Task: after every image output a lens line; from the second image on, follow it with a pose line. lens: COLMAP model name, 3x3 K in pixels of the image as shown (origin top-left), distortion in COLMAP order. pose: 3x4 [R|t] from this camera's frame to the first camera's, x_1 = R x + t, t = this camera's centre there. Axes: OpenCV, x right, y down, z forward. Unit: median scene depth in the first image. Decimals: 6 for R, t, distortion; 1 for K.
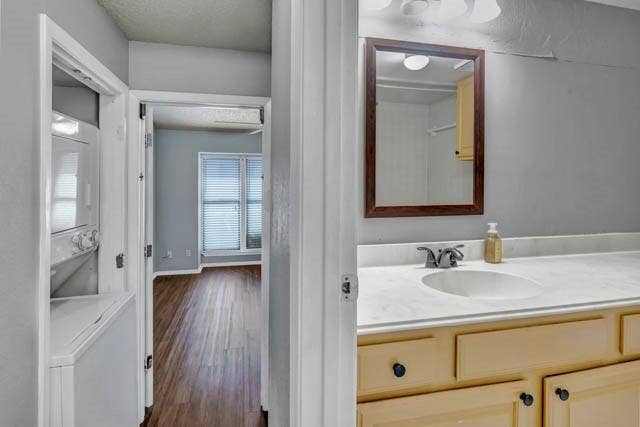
lens RADIAL K [[313.7, 0, 319.1], [0, 313.7, 186.5], [0, 0, 1]] dist [-0.000542, 0.000469]
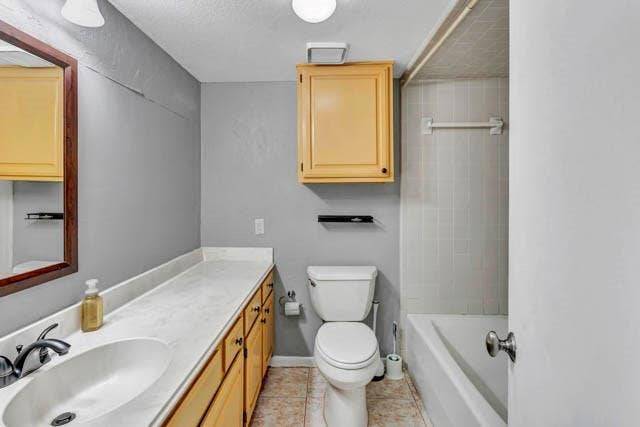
lens RADIAL K [[311.2, 0, 317.1], [0, 311.2, 197.2], [0, 0, 1]] dist [-0.002556, 0.000103]
pose [[0.269253, -0.018159, 0.962898, -0.054115], [0.012584, 0.999803, 0.015336, -0.102887], [-0.962987, 0.007988, 0.269428, 0.229050]]
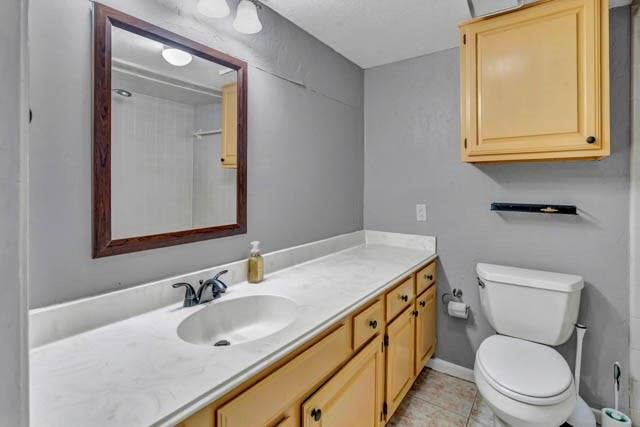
lens RADIAL K [[313.7, 0, 319.1], [0, 313.7, 186.5], [0, 0, 1]] dist [-0.000542, 0.000469]
pose [[0.758669, -0.002642, 0.651471, 0.068000], [0.004092, 0.999991, -0.000709, -0.054631], [-0.651463, 0.003203, 0.758673, 0.128228]]
